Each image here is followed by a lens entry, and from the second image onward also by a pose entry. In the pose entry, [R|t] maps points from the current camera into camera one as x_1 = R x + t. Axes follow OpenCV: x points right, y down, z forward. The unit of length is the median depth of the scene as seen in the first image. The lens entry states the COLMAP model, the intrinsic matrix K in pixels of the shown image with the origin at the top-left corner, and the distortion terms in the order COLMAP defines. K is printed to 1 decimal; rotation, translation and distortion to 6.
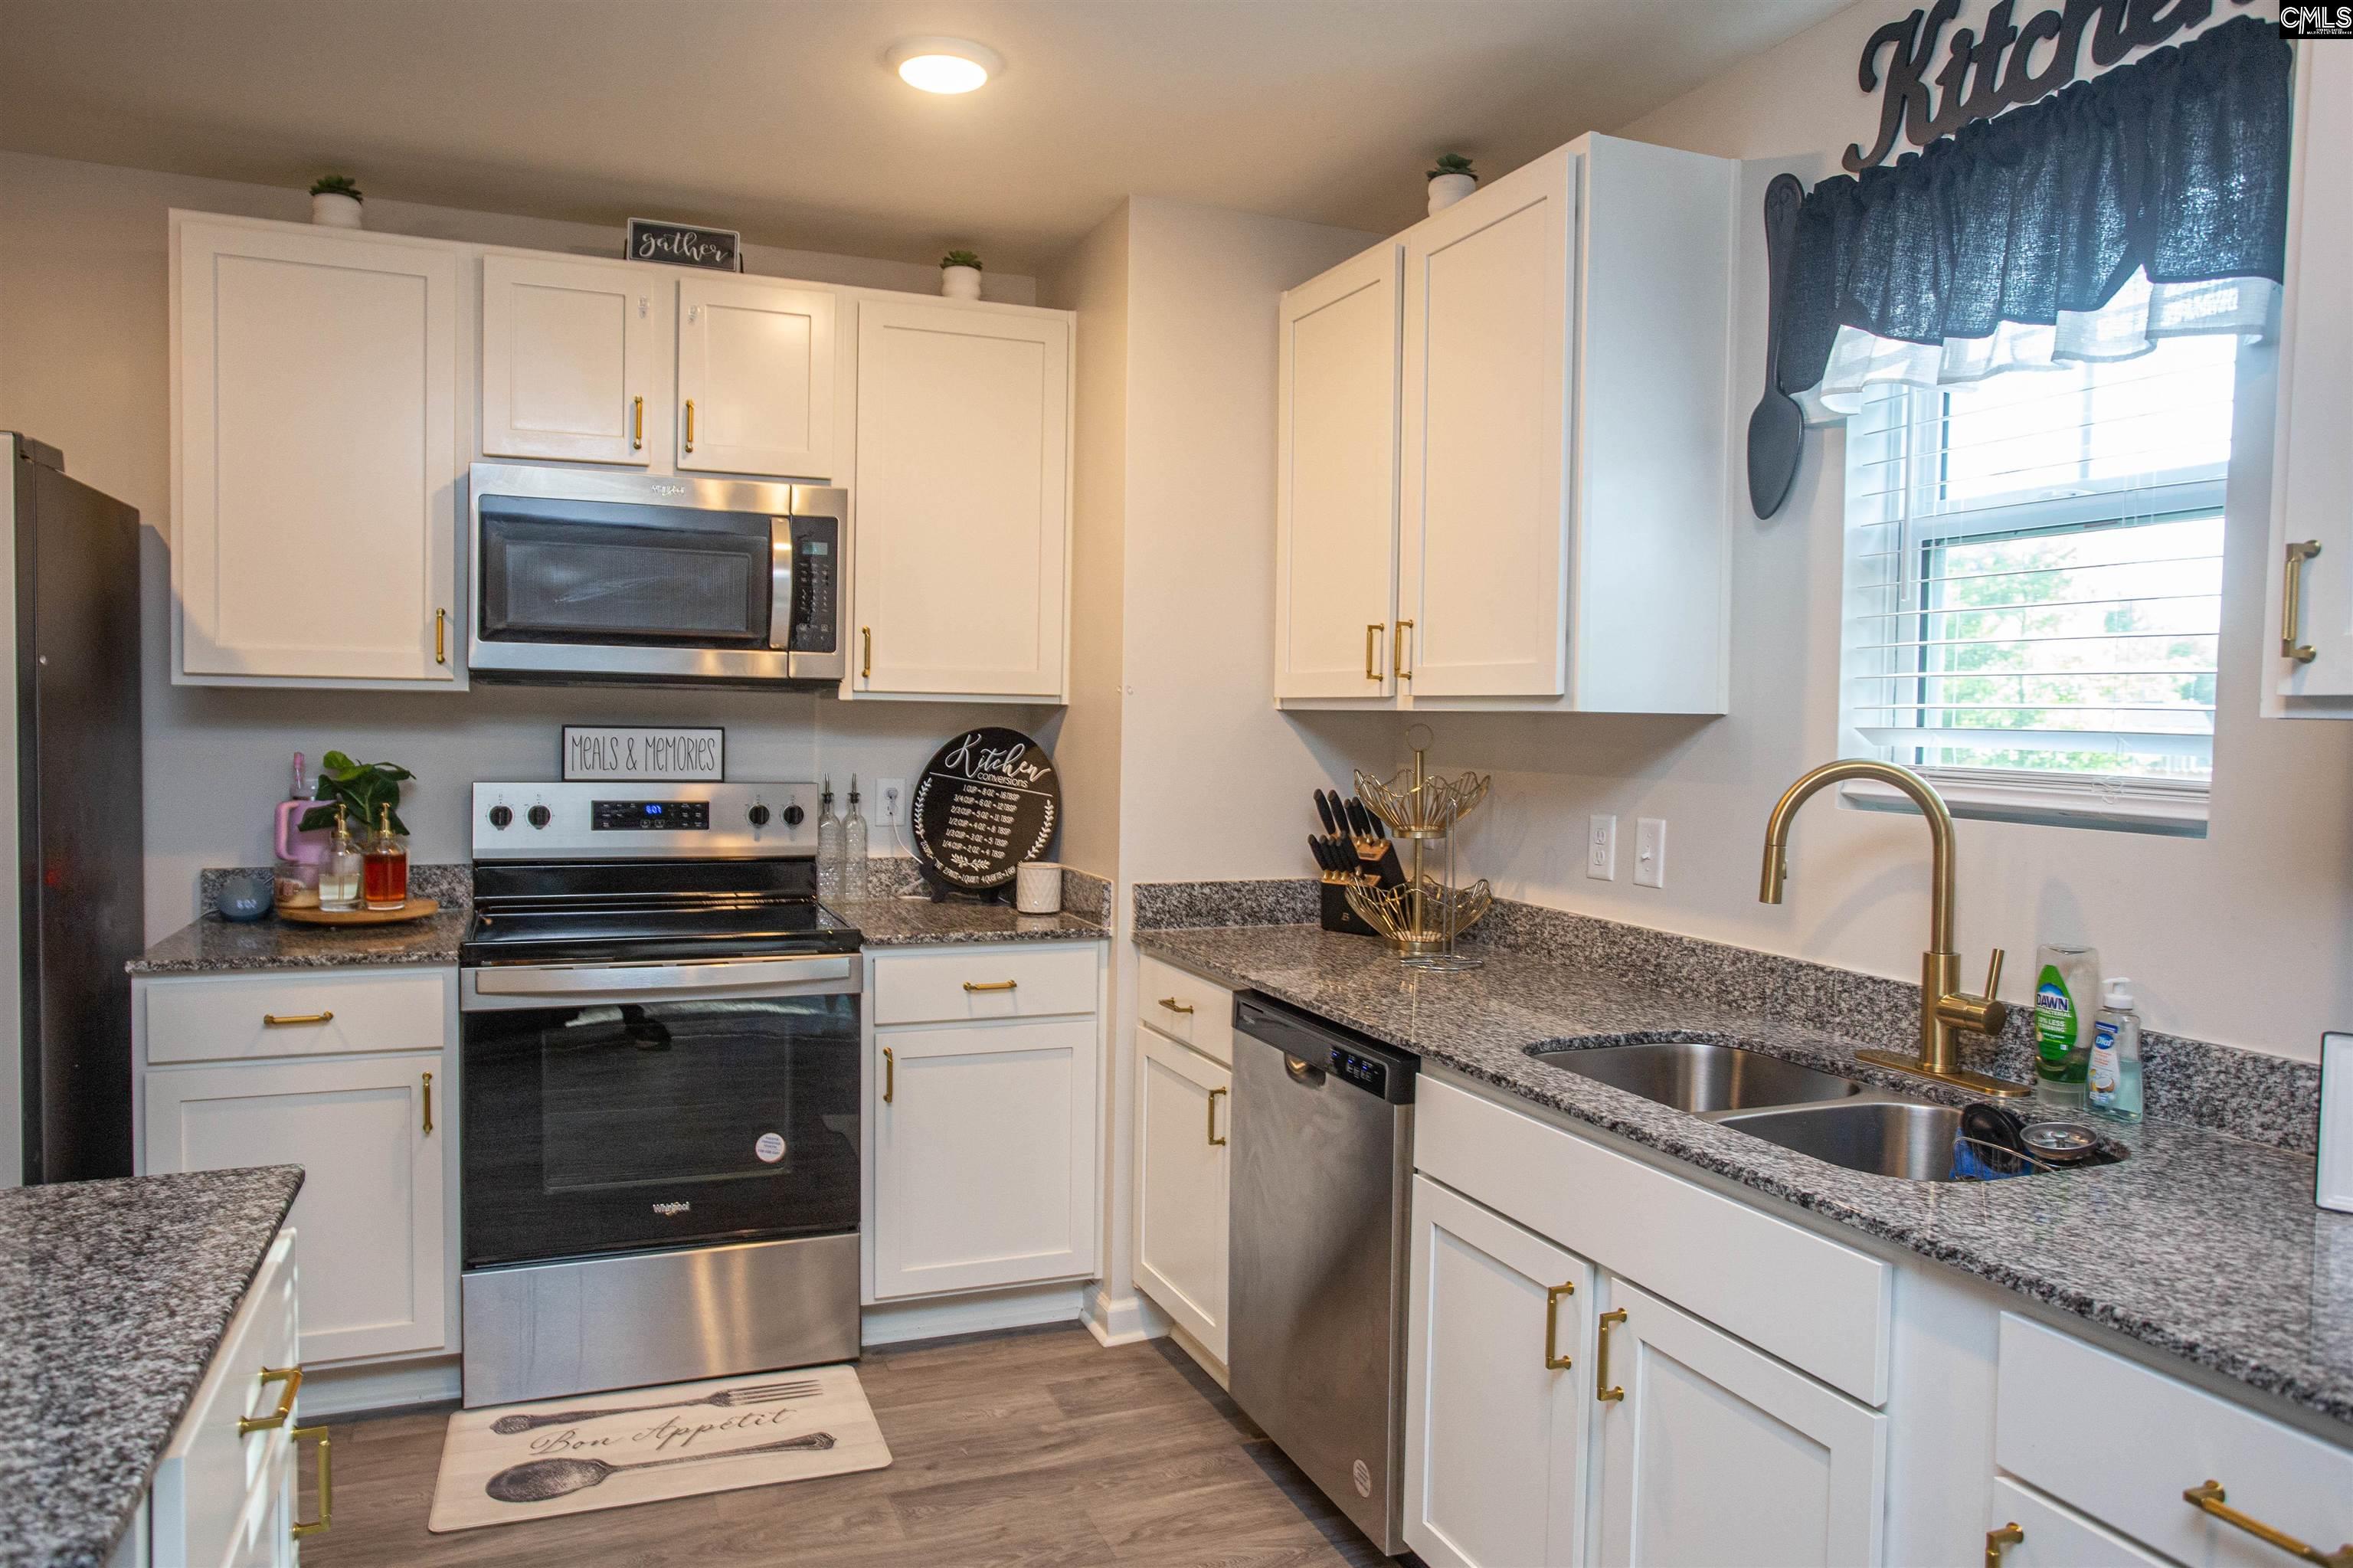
lens RADIAL K [[1579.9, 0, 1166.9], [0, 1579.9, 784.5], [0, 0, 1]] dist [-0.067635, 0.075339]
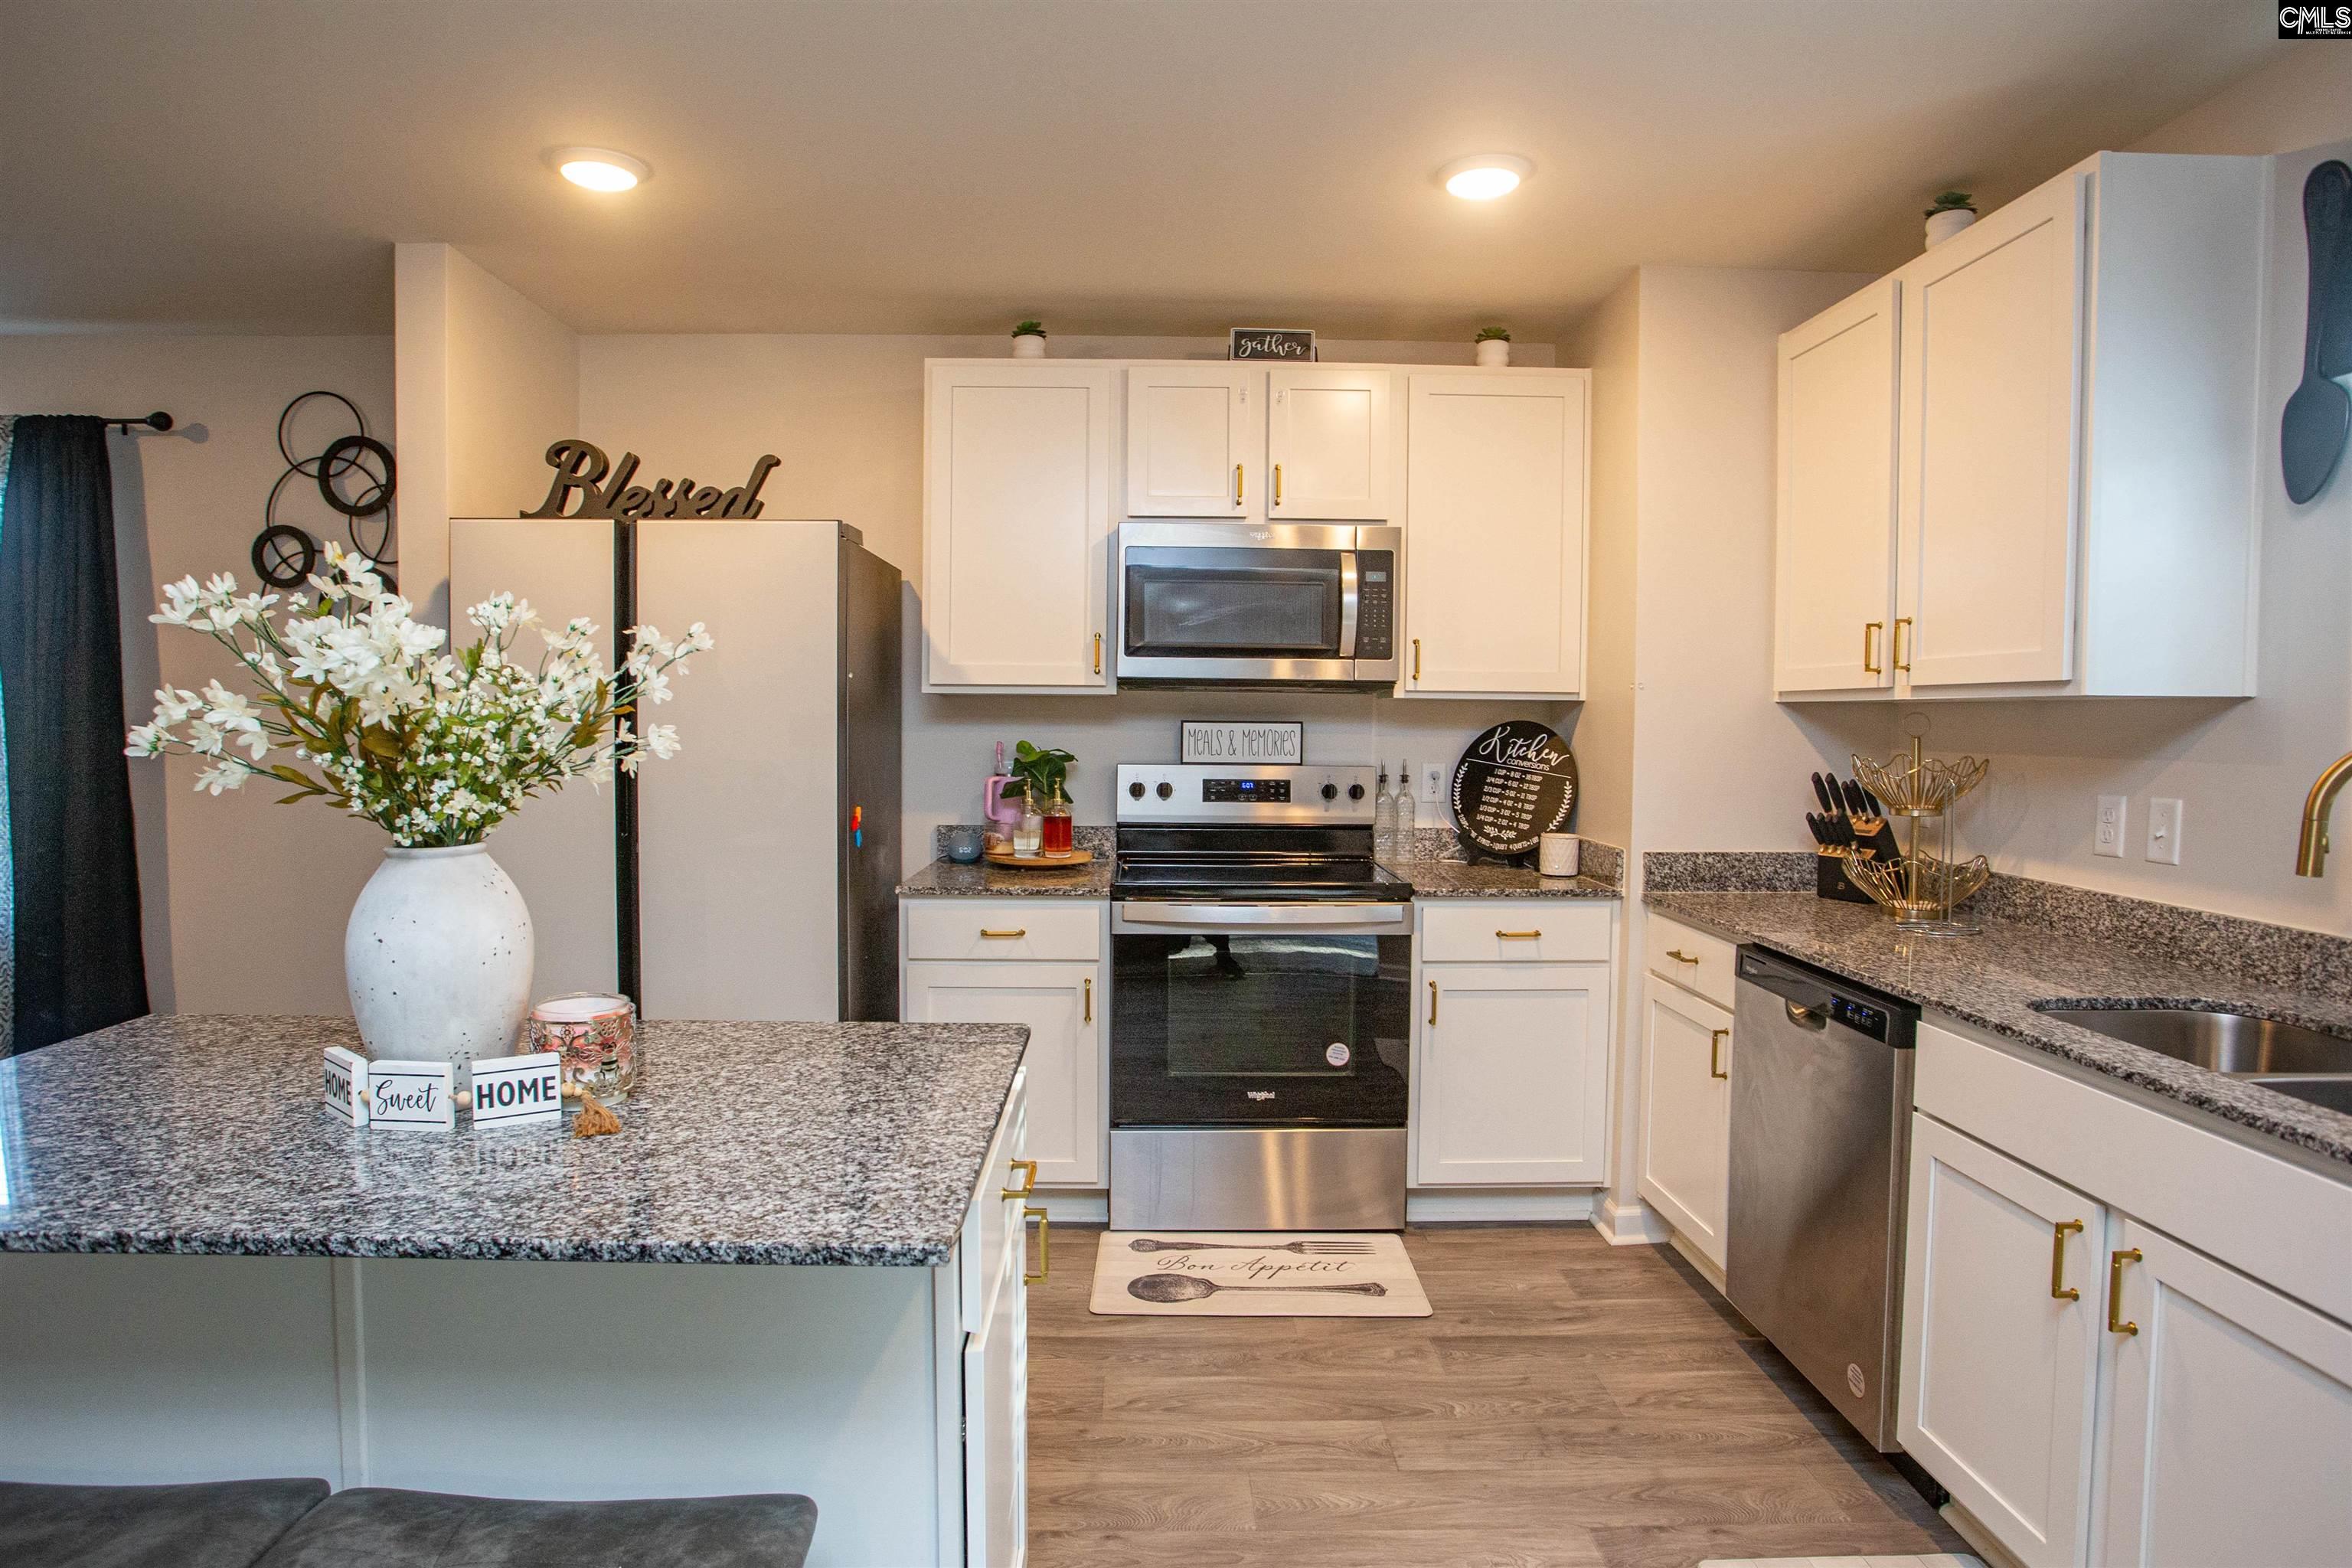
lens RADIAL K [[1304.3, 0, 1159.2], [0, 1304.3, 777.6], [0, 0, 1]] dist [-0.077001, 0.039267]
pose [[0.933403, 0.006250, -0.358775, -0.013771], [-0.006836, 0.999977, -0.000365, 0.010827], [0.358764, 0.002794, 0.933424, -0.021794]]
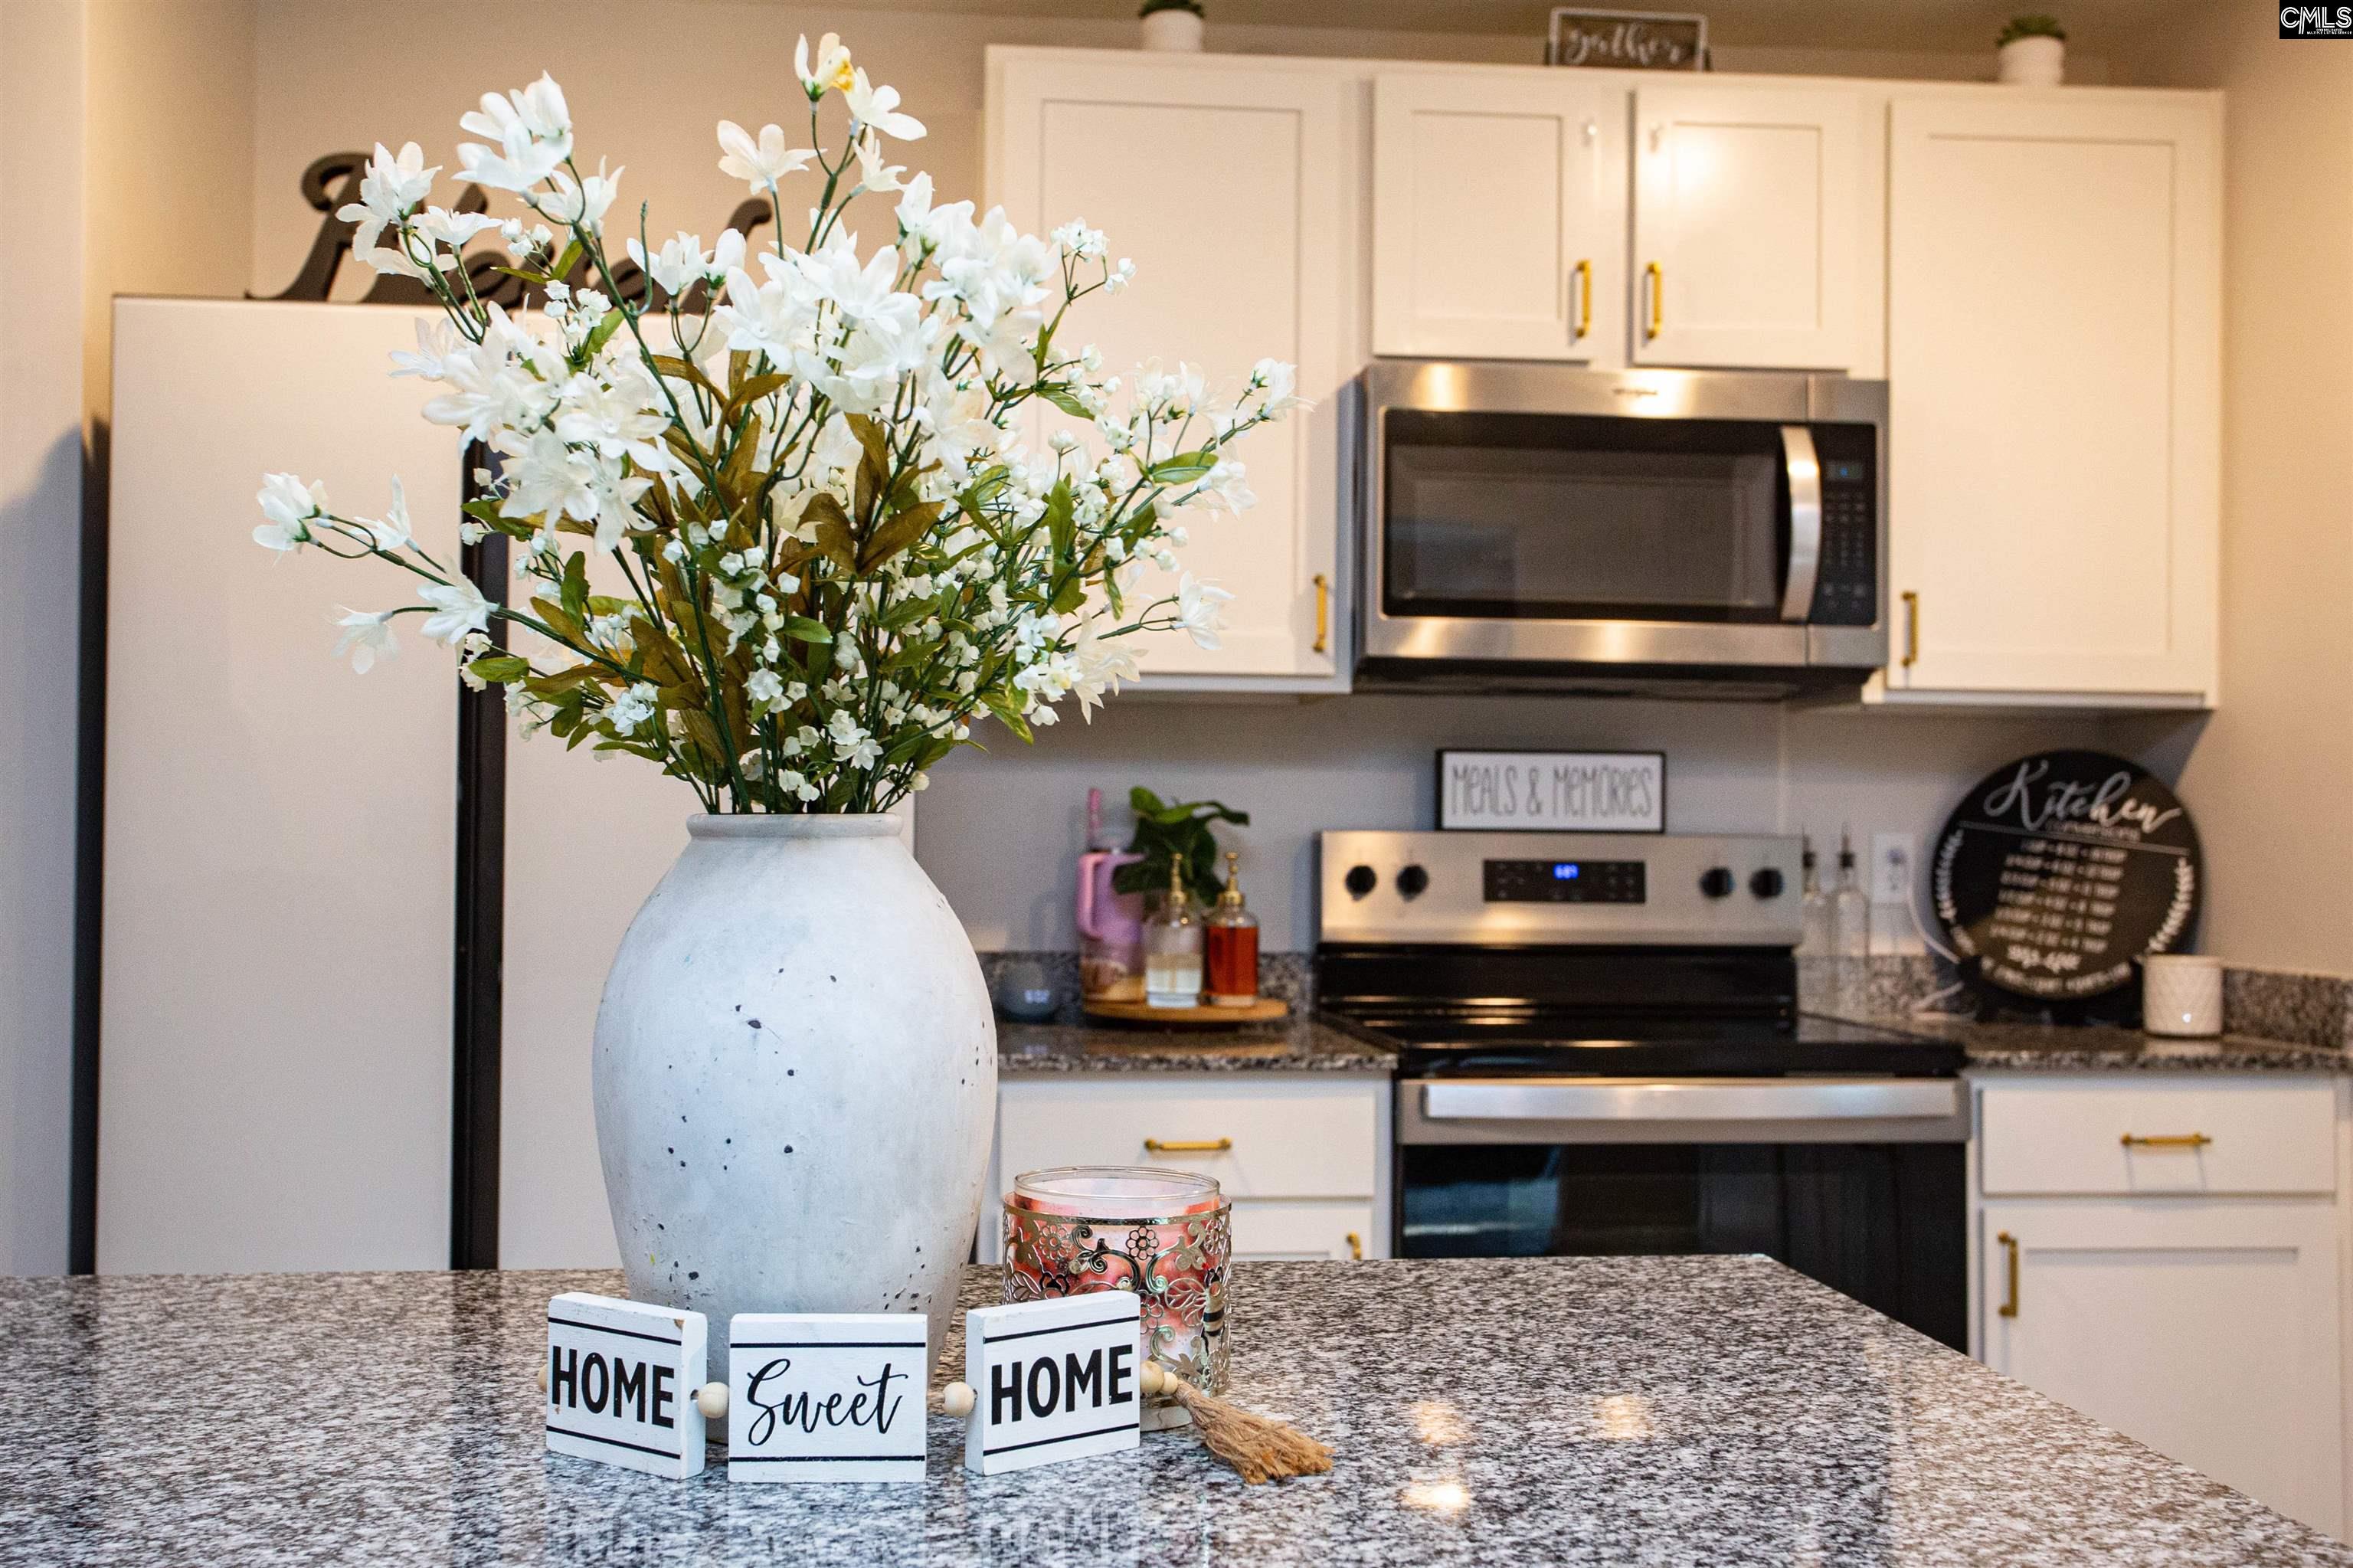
lens RADIAL K [[2321.1, 0, 1099.7], [0, 2321.1, 801.5], [0, 0, 1]] dist [0.011953, 0.015977]
pose [[0.959876, -0.014635, -0.280041, -0.257980], [-0.003533, 0.997927, -0.064260, 0.054302], [0.280401, 0.062671, 0.957835, -0.019061]]
